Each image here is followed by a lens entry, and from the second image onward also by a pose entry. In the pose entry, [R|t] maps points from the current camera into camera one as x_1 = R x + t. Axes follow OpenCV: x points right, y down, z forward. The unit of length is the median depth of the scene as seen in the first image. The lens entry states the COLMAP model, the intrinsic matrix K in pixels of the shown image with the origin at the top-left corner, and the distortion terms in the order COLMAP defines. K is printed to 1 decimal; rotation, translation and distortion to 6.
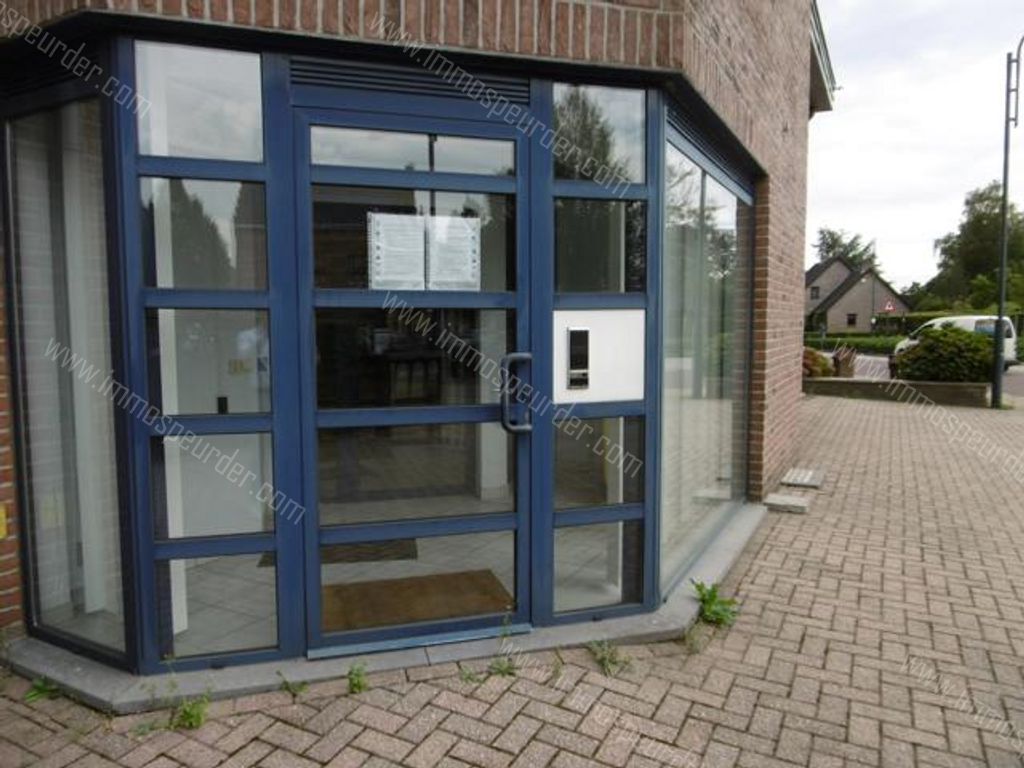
lens RADIAL K [[709.8, 0, 511.9], [0, 709.8, 393.5], [0, 0, 1]] dist [-0.020512, -0.000497]
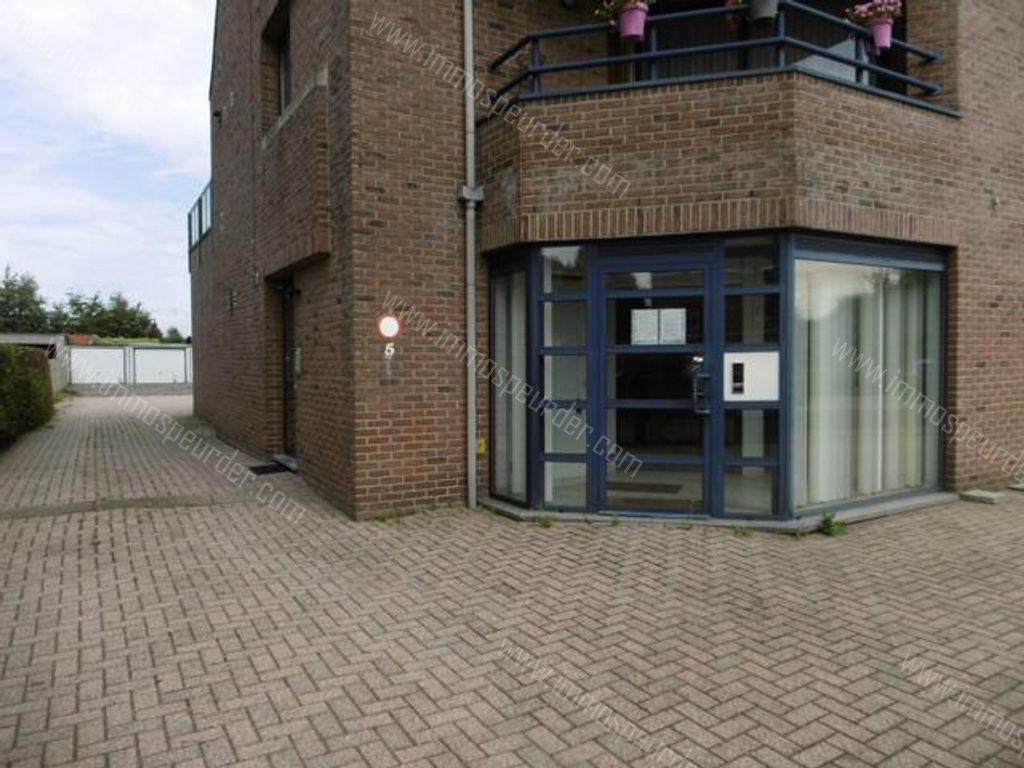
lens RADIAL K [[729.1, 0, 512.0], [0, 729.1, 384.0], [0, 0, 1]] dist [-0.040475, -0.002608]
pose [[0.847771, 0.012245, -0.530222, 0.645786], [-0.041635, 0.998185, -0.043517, 0.082402], [0.528726, 0.058968, 0.846742, -1.028525]]
